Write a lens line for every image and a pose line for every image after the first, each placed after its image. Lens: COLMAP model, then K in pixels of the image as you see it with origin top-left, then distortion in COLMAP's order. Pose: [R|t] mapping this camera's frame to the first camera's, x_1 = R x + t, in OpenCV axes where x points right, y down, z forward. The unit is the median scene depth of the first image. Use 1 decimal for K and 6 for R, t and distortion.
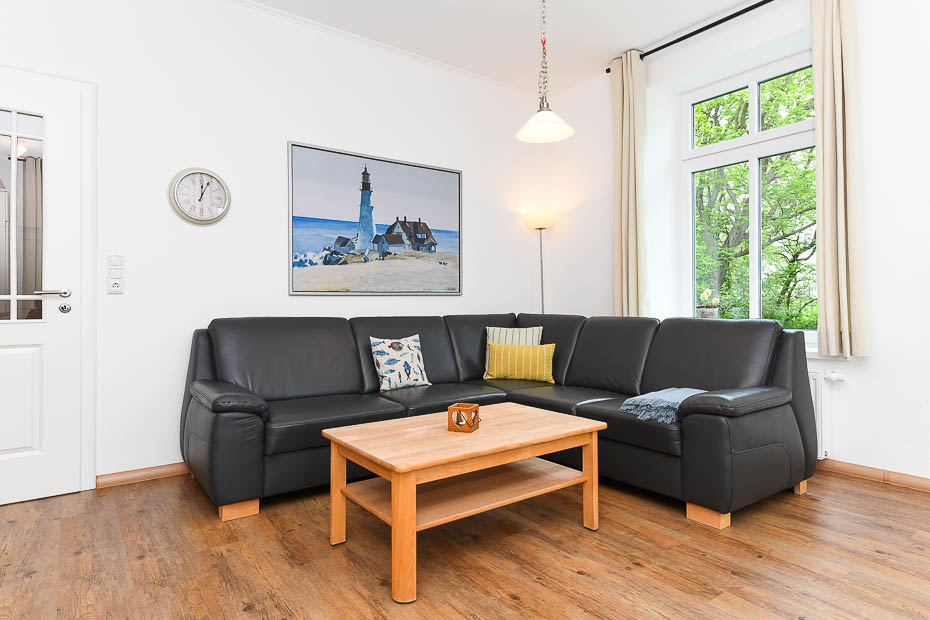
lens RADIAL K [[529.9, 0, 475.5], [0, 529.9, 300.6], [0, 0, 1]] dist [0.000055, 0.000168]
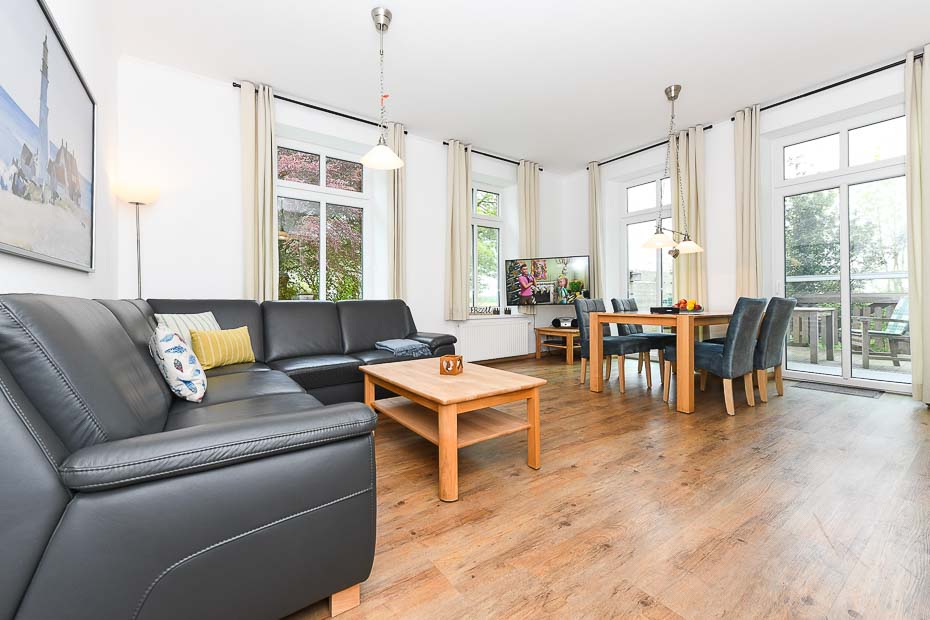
lens RADIAL K [[372.4, 0, 461.7], [0, 372.4, 294.1], [0, 0, 1]] dist [-0.001586, -0.000285]
pose [[0.043698, 0.019300, 0.998858, -0.993330], [-0.000436, 0.999814, -0.019299, 0.054566], [-0.999045, 0.000408, 0.043698, 0.917964]]
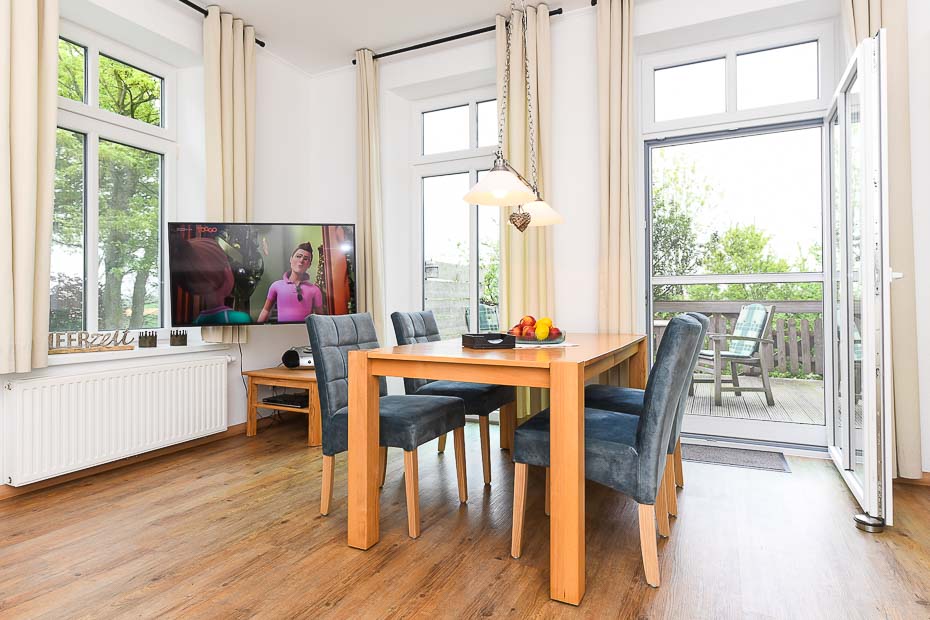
lens RADIAL K [[529.9, 0, 475.5], [0, 529.9, 300.6], [0, 0, 1]] dist [0.000055, 0.000168]
pose [[-0.461898, 0.008386, 0.886894, -0.296610], [0.000726, 0.999959, -0.009077, 0.020478], [-0.886933, -0.003549, -0.461885, 0.654546]]
